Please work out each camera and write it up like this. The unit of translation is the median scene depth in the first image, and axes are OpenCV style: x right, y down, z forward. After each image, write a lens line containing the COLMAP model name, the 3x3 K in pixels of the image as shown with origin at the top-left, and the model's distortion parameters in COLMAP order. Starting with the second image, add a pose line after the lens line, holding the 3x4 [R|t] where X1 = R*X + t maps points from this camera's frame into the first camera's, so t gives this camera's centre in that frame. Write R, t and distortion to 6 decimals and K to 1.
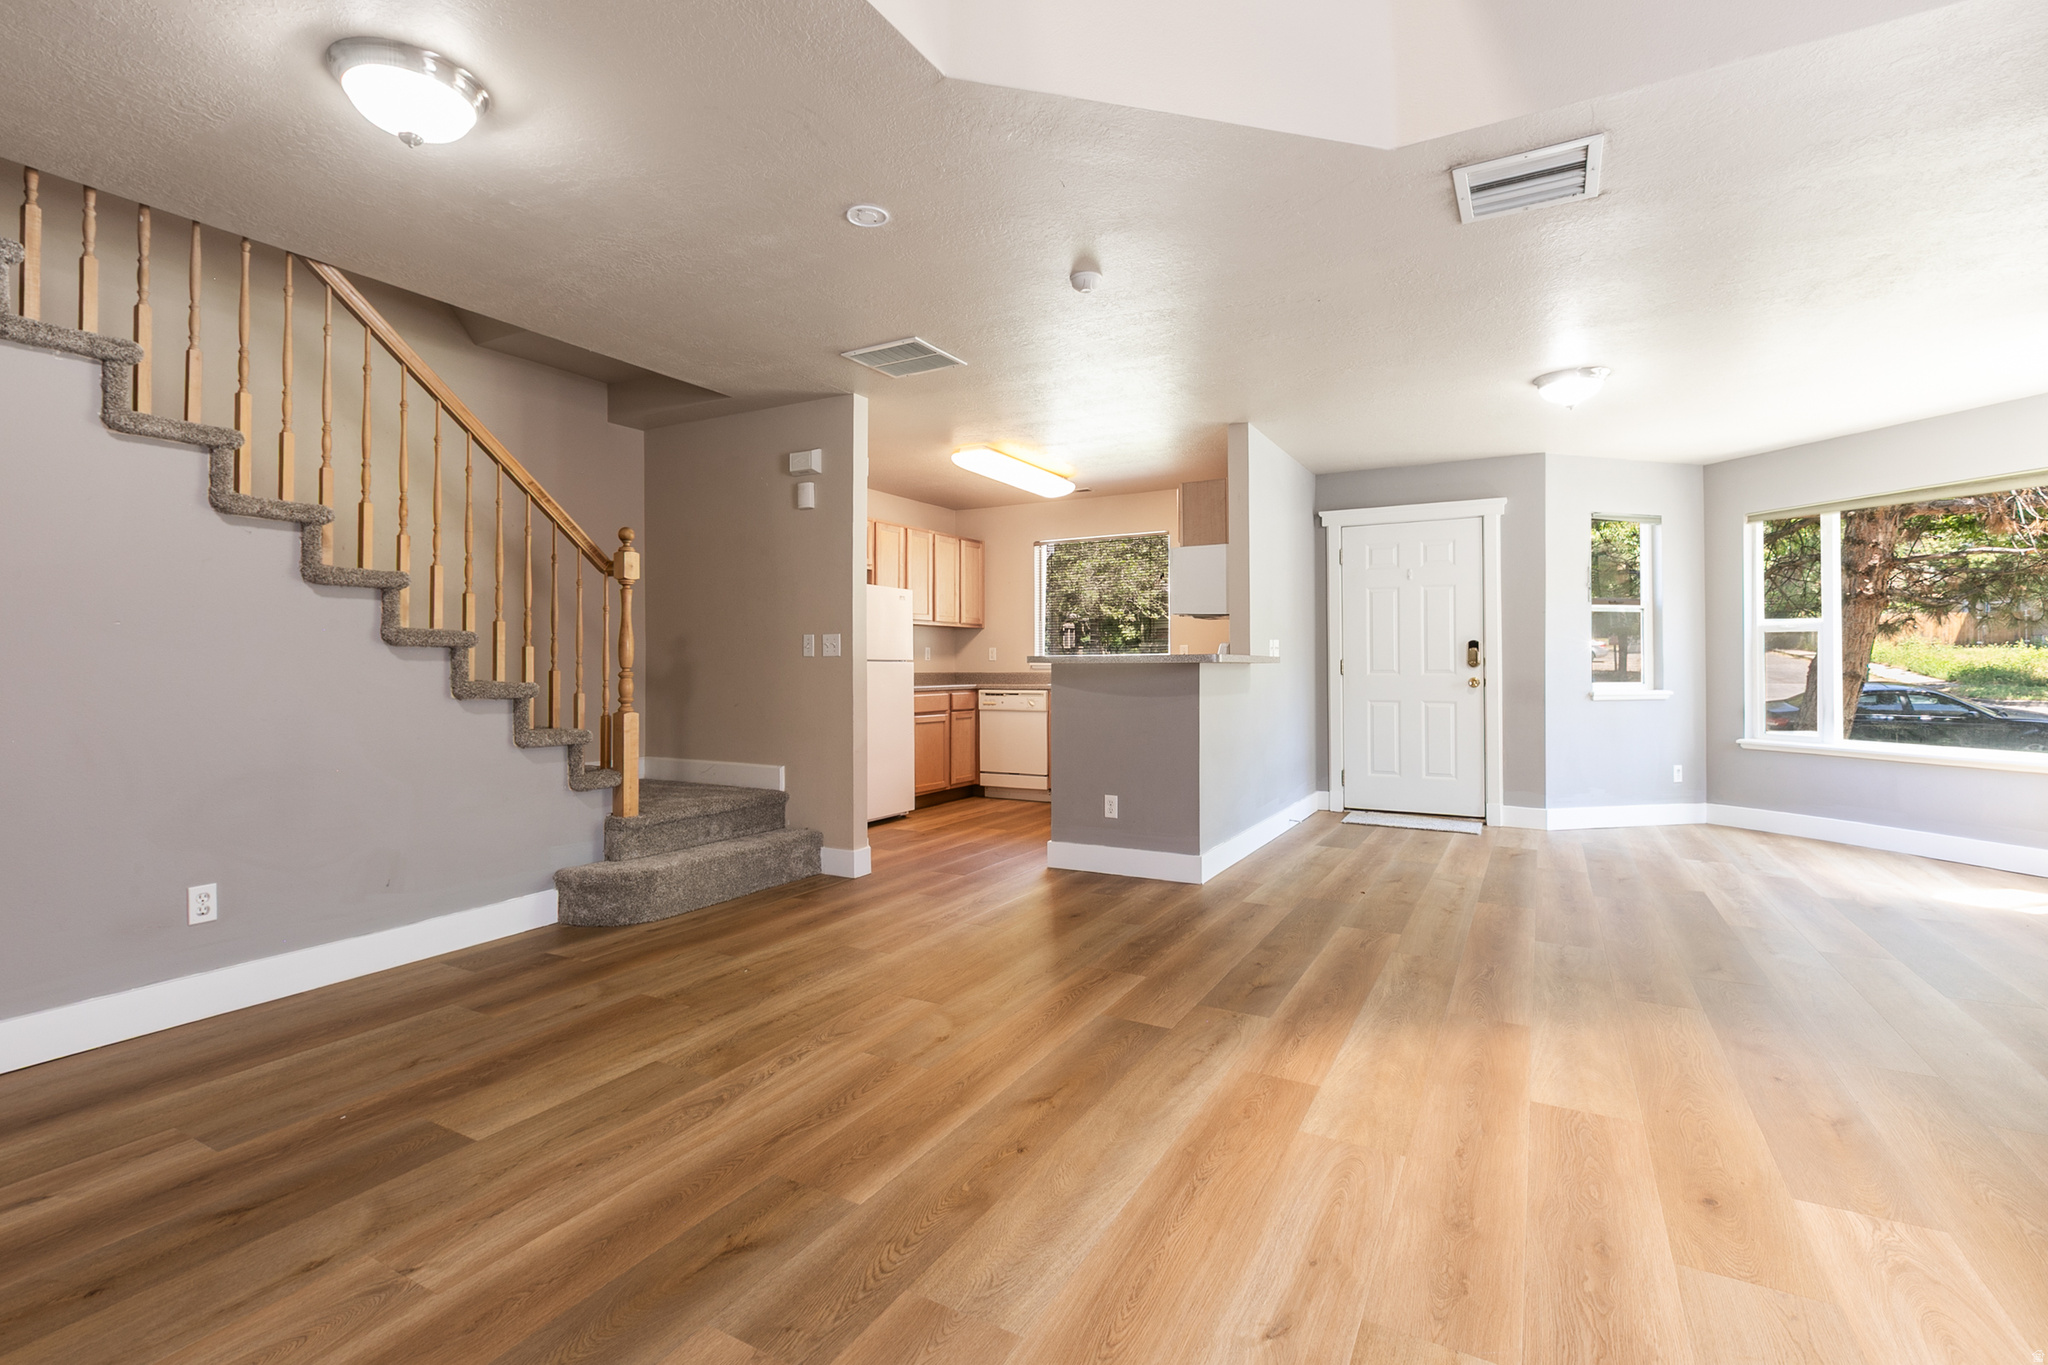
lens RADIAL K [[944.7, 0, 988.2], [0, 944.7, 657.0], [0, 0, 1]] dist [0.003040, -0.001314]
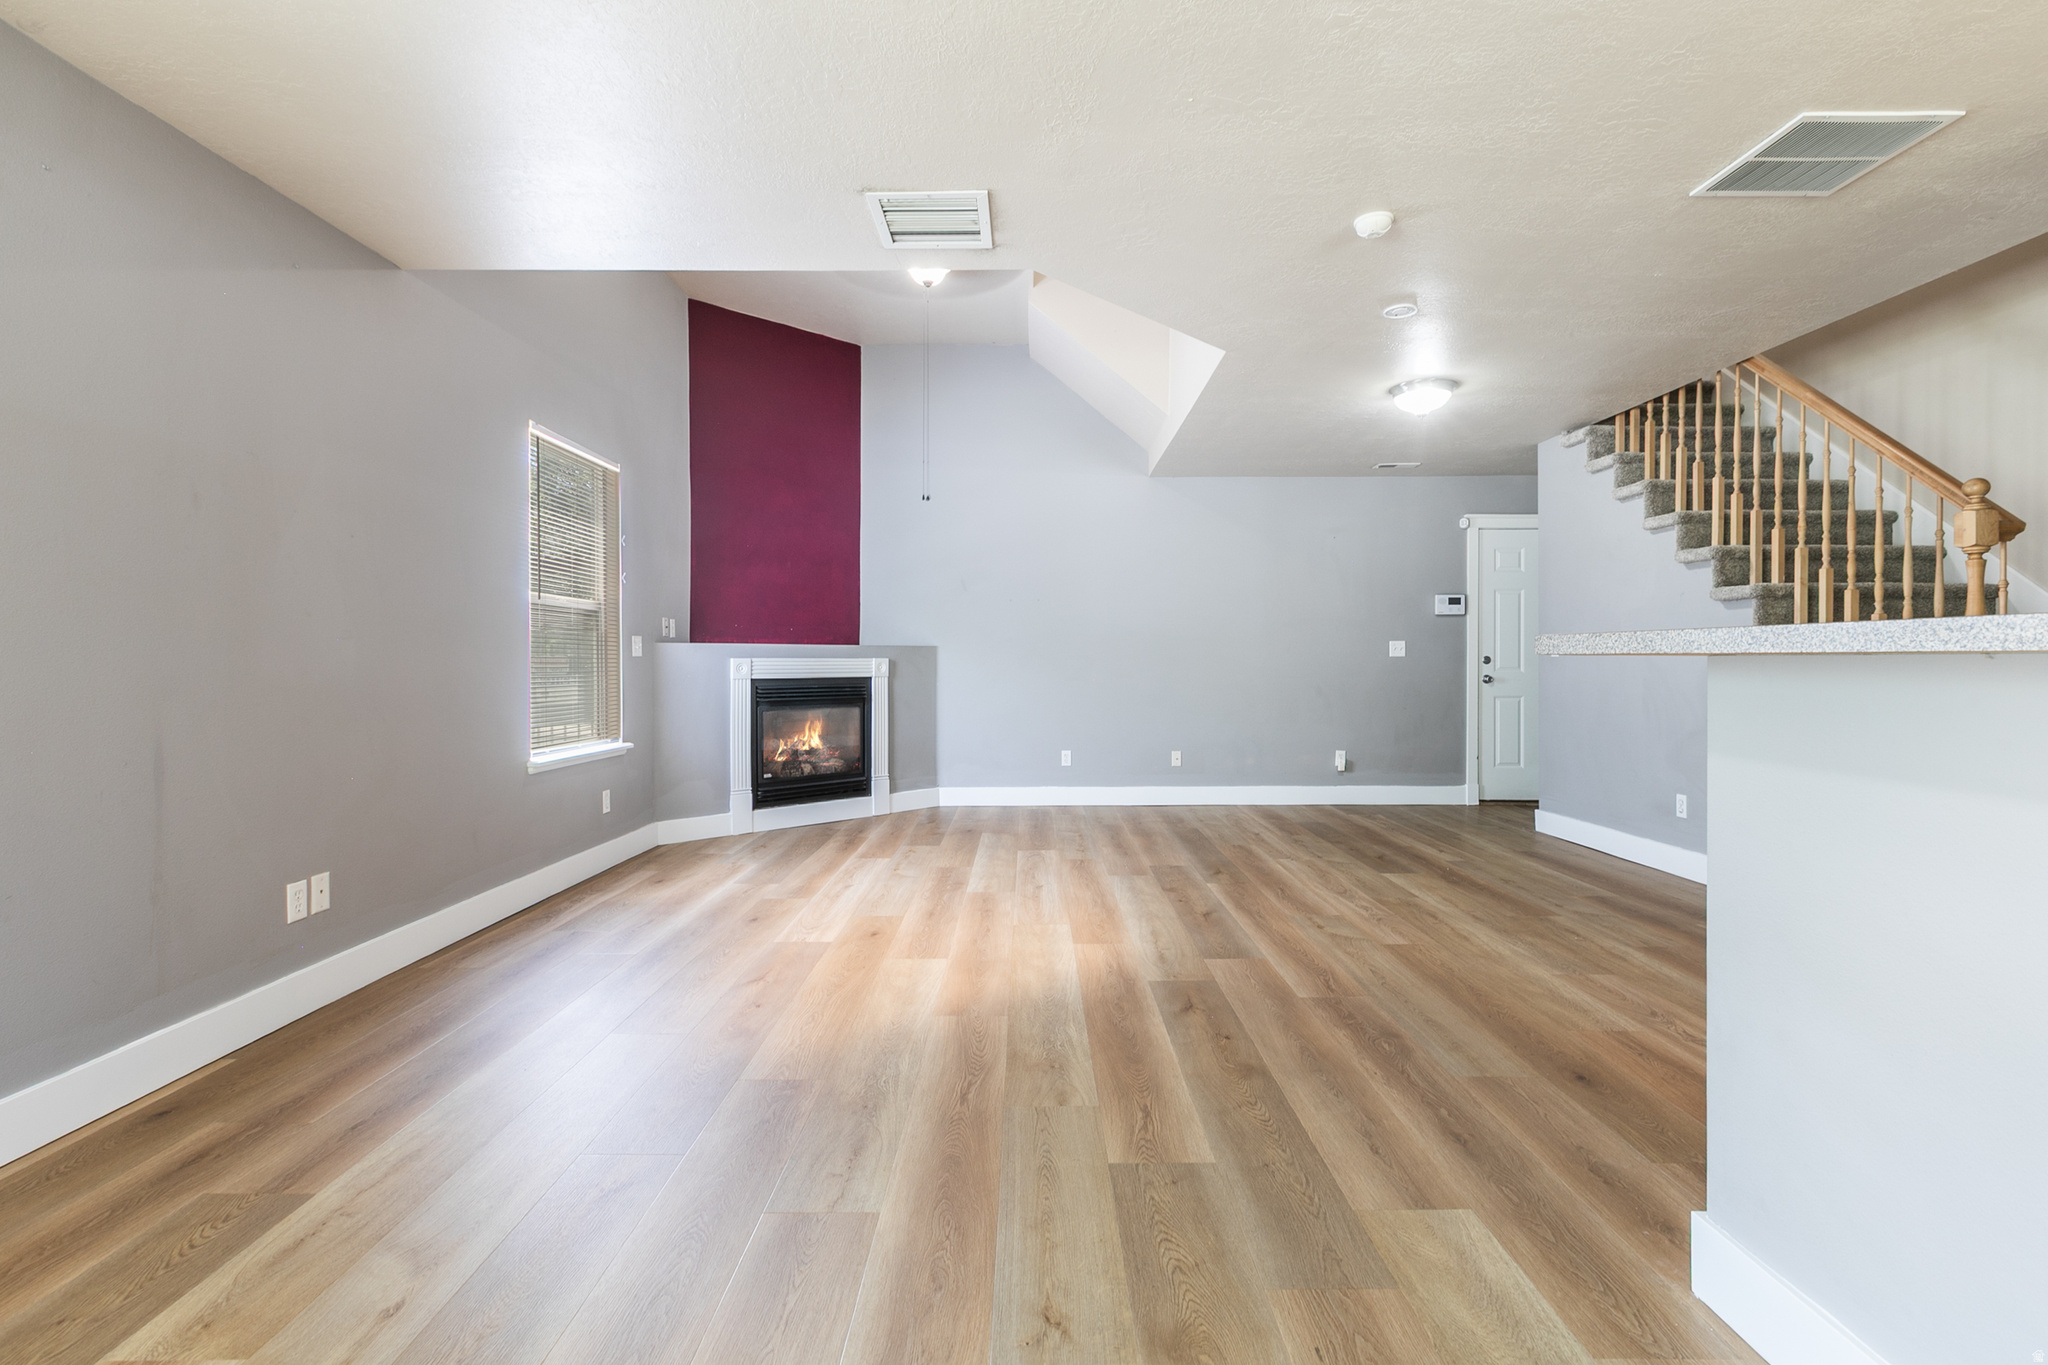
lens RADIAL K [[944.7, 0, 1023.7], [0, 944.7, 645.6], [0, 0, 1]] dist [0.003040, -0.001314]
pose [[-0.863067, -0.003402, -0.505078, 1.174069], [0.010341, 0.999649, -0.024403, 0.020351], [0.504984, -0.026284, -0.862728, 2.261427]]
